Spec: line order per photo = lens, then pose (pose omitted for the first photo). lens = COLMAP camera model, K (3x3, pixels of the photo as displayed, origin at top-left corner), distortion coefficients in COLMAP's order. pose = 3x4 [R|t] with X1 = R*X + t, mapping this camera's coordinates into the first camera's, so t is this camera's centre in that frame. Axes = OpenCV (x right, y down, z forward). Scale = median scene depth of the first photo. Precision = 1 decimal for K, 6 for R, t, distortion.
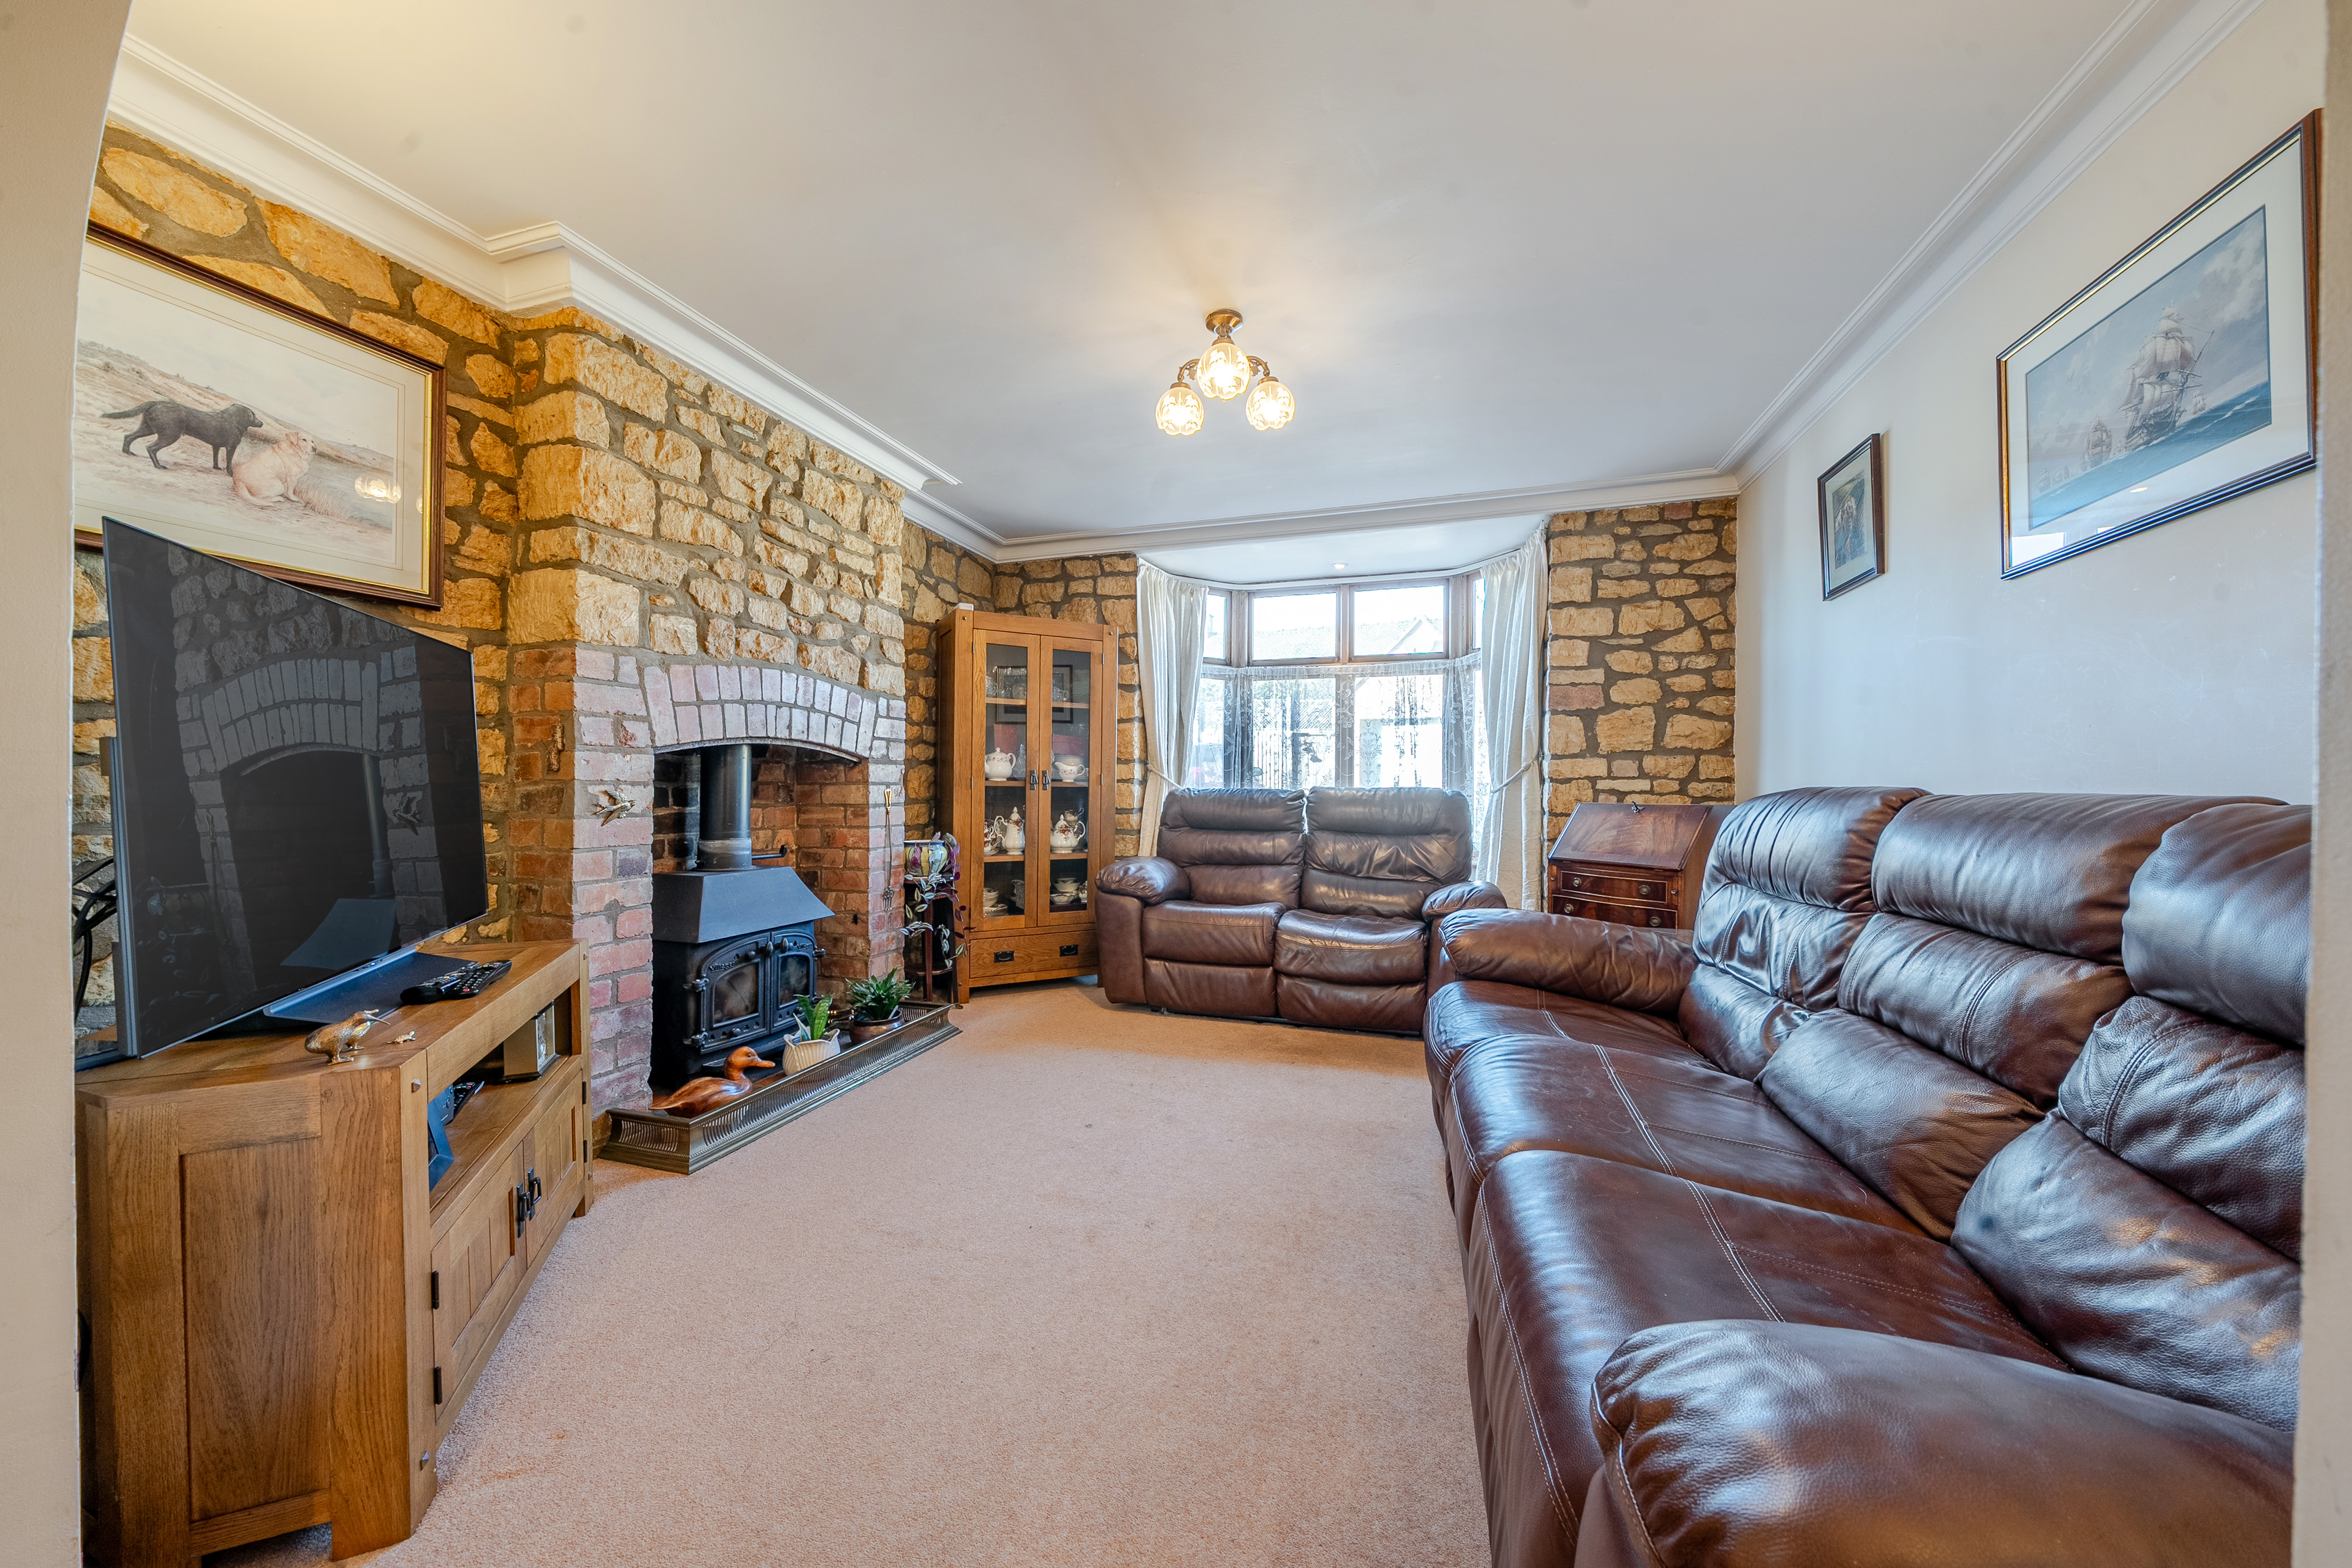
lens RADIAL K [[811.4, 0, 1146.1], [0, 811.4, 792.5], [0, 0, 1]] dist [-0.010374, 0.000408]
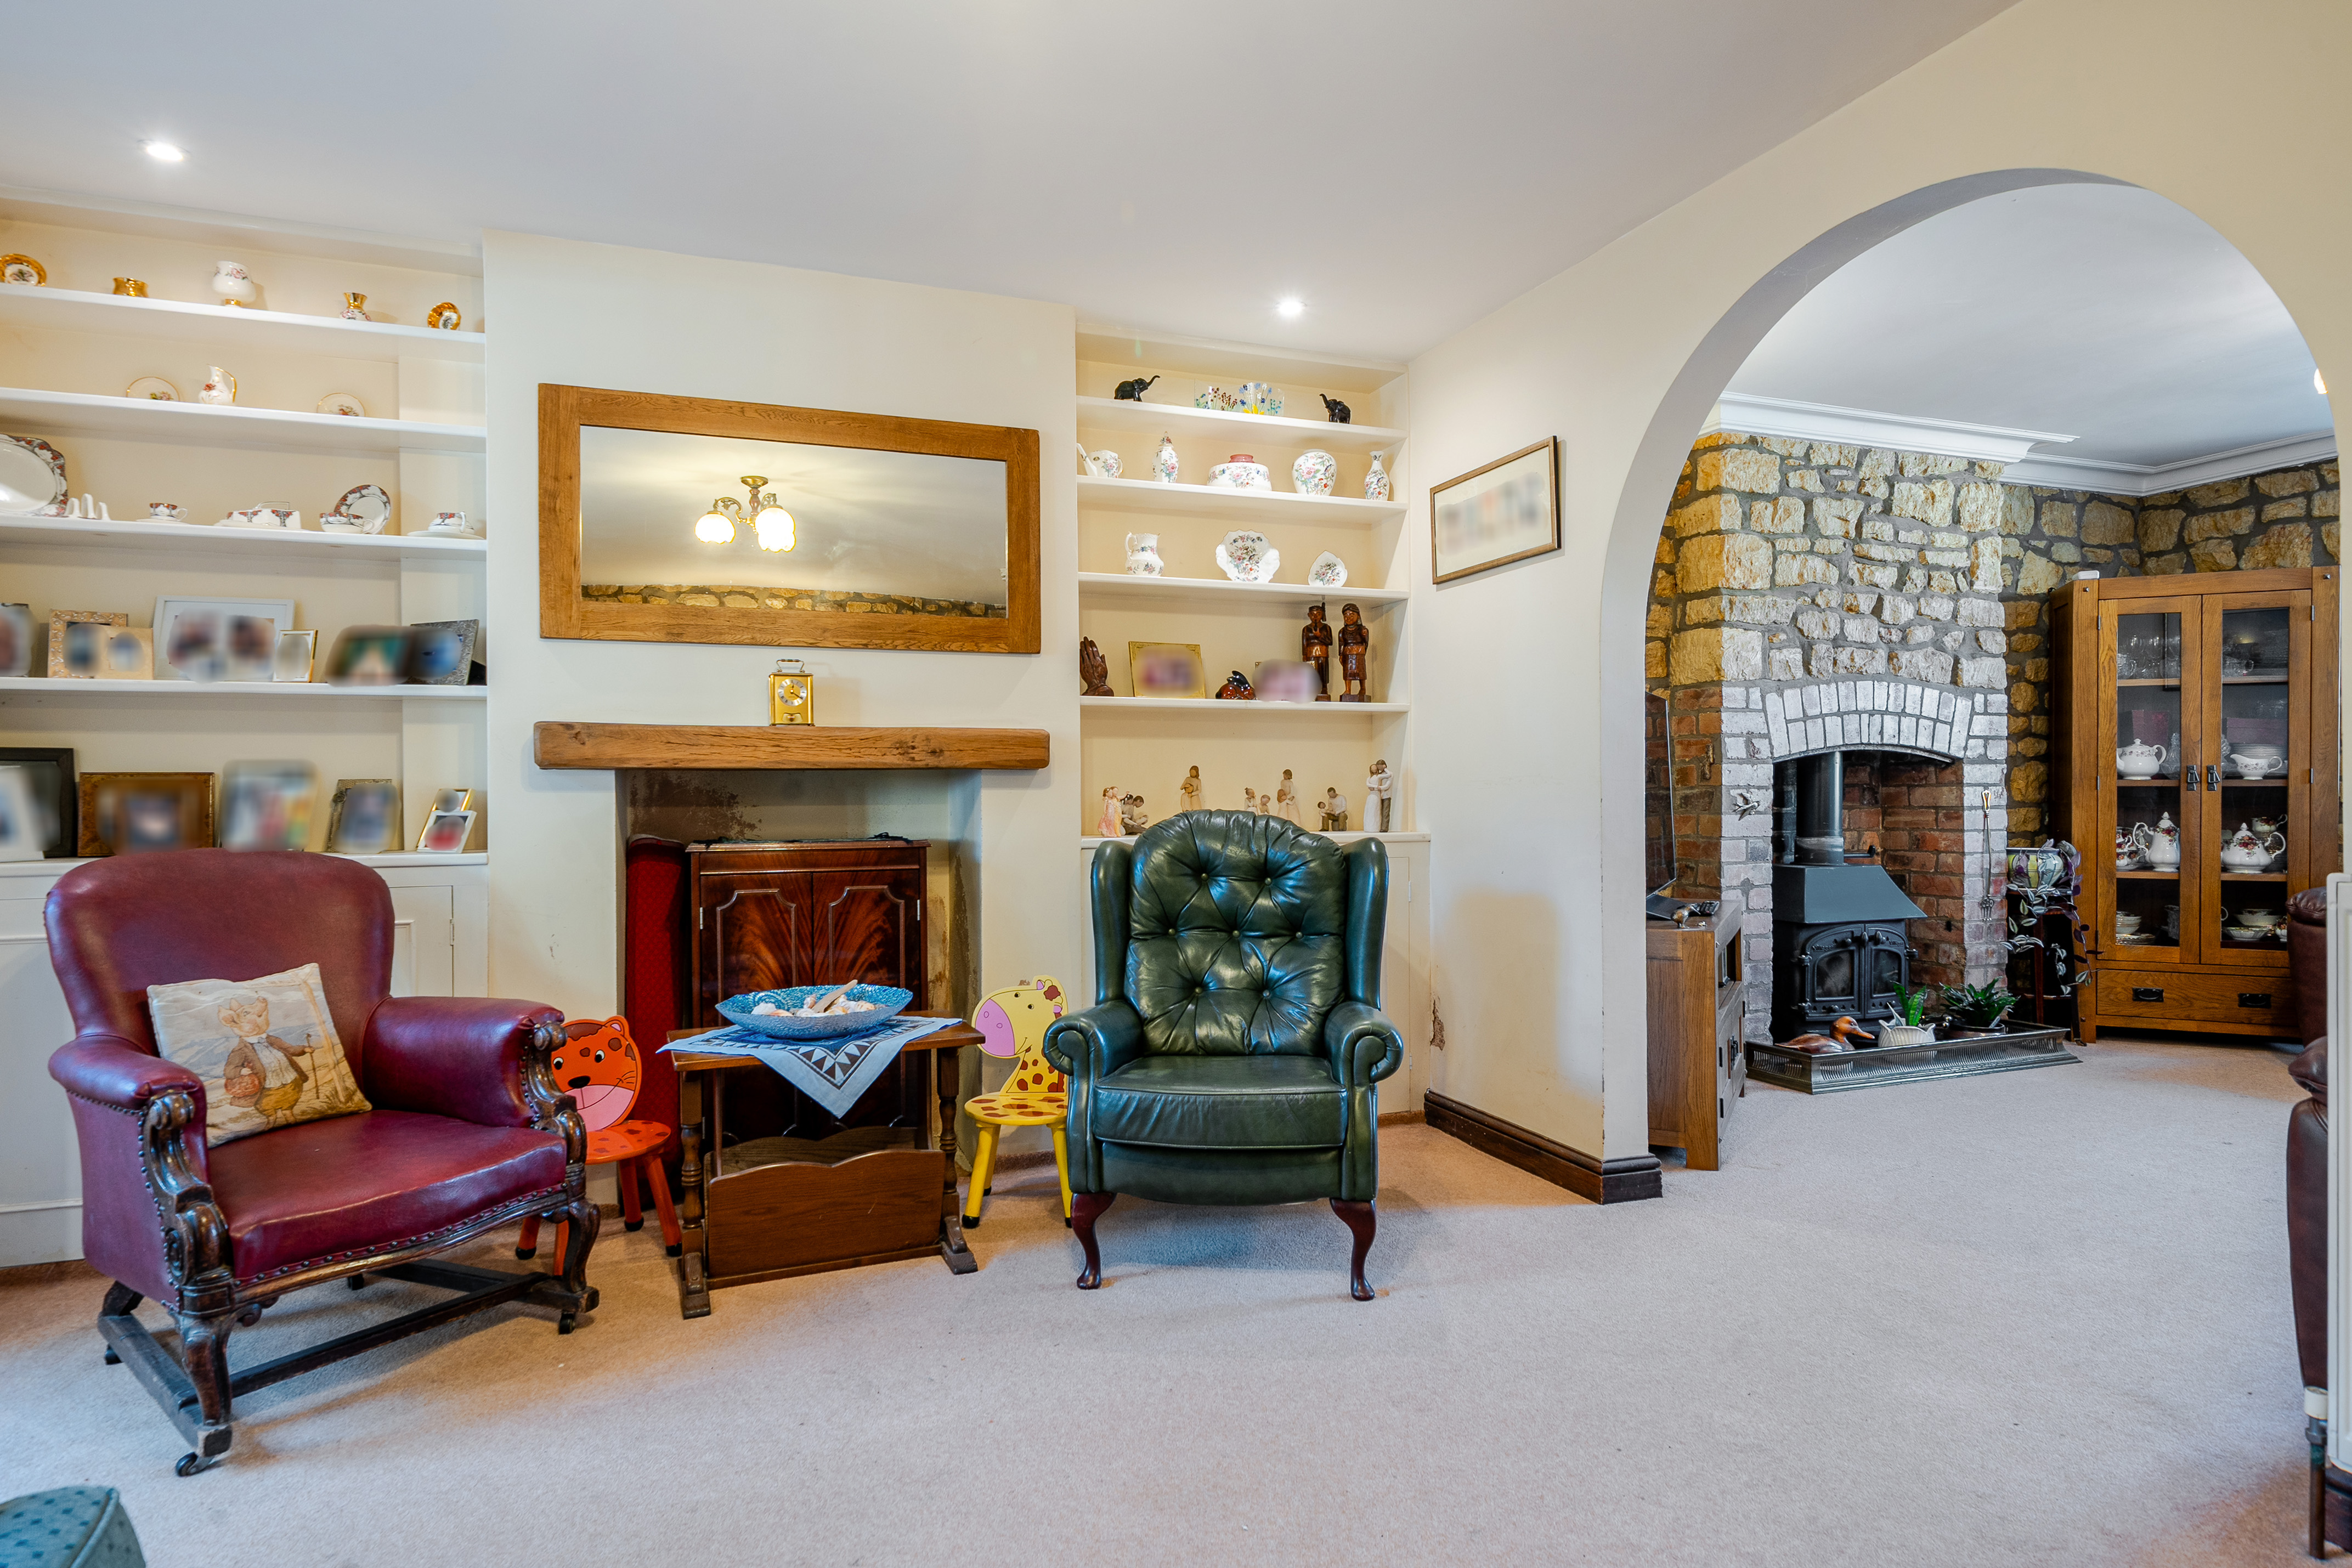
lens RADIAL K [[1285.5, 0, 1176.4], [0, 1285.5, 789.6], [0, 0, 1]] dist [0.000982, 0.000673]
pose [[0.647487, -0.006120, -0.762052, 0.211356], [0.002587, 0.999980, -0.005833, 0.000860], [0.762072, 0.001805, 0.647490, -0.685379]]
